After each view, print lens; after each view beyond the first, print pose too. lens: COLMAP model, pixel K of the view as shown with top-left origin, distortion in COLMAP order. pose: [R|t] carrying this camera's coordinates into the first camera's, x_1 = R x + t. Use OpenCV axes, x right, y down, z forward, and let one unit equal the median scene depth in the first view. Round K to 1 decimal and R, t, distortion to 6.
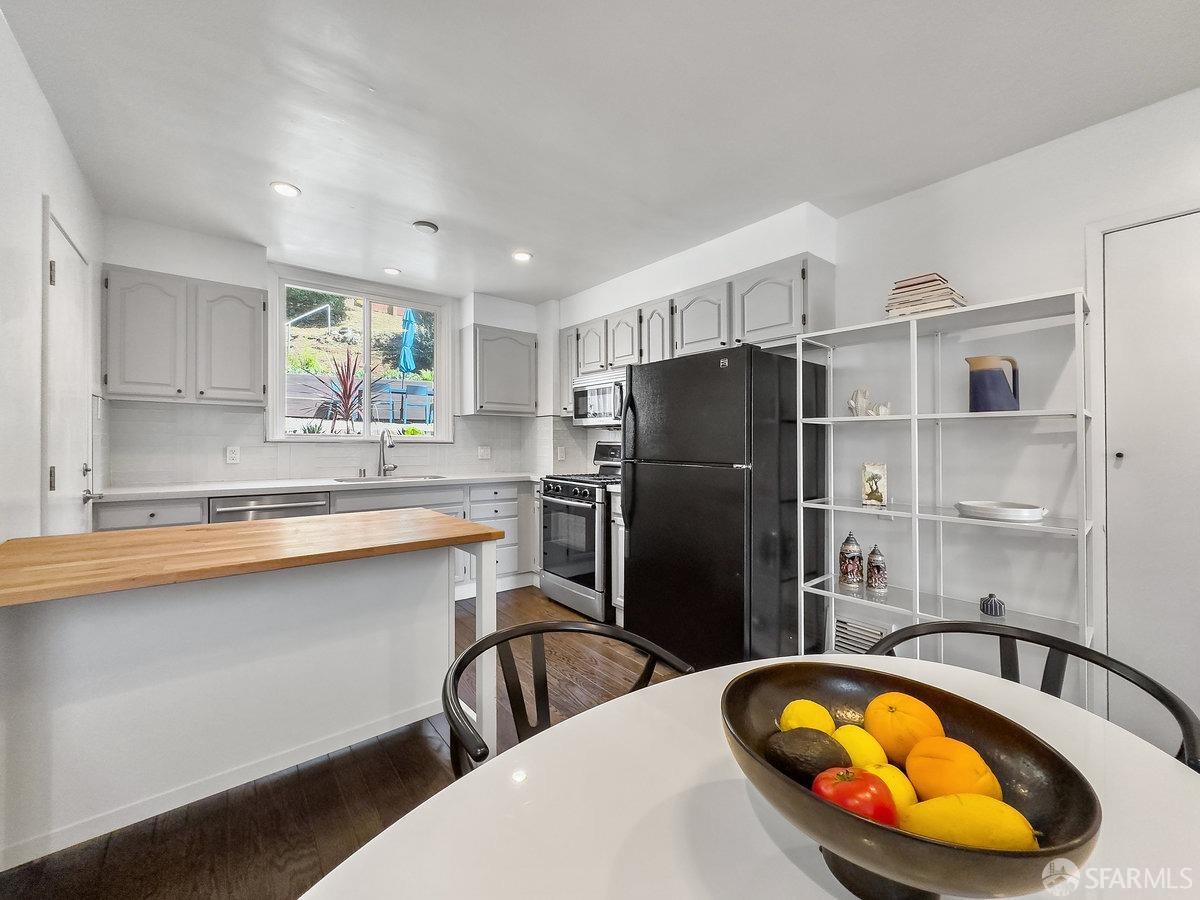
lens RADIAL K [[479.7, 0, 577.9], [0, 479.7, 436.4], [0, 0, 1]] dist [0.000093, -0.000067]
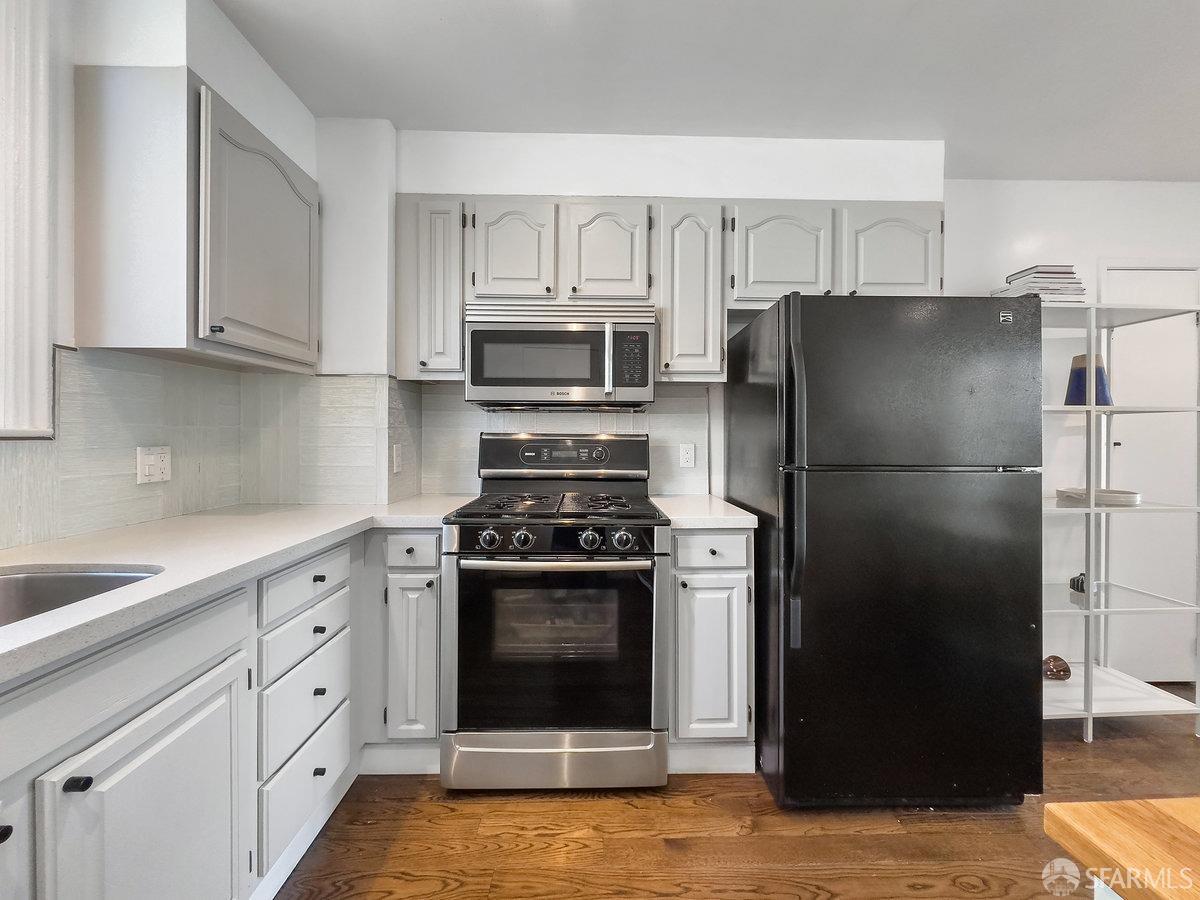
lens RADIAL K [[484.9, 0, 601.9], [0, 484.9, 430.1], [0, 0, 1]] dist [-0.000240, 0.000169]
pose [[0.587230, 0.000061, 0.809420, -0.331411], [-0.010085, 0.999923, 0.007241, 0.003557], [-0.809357, -0.012415, 0.587185, 0.610644]]
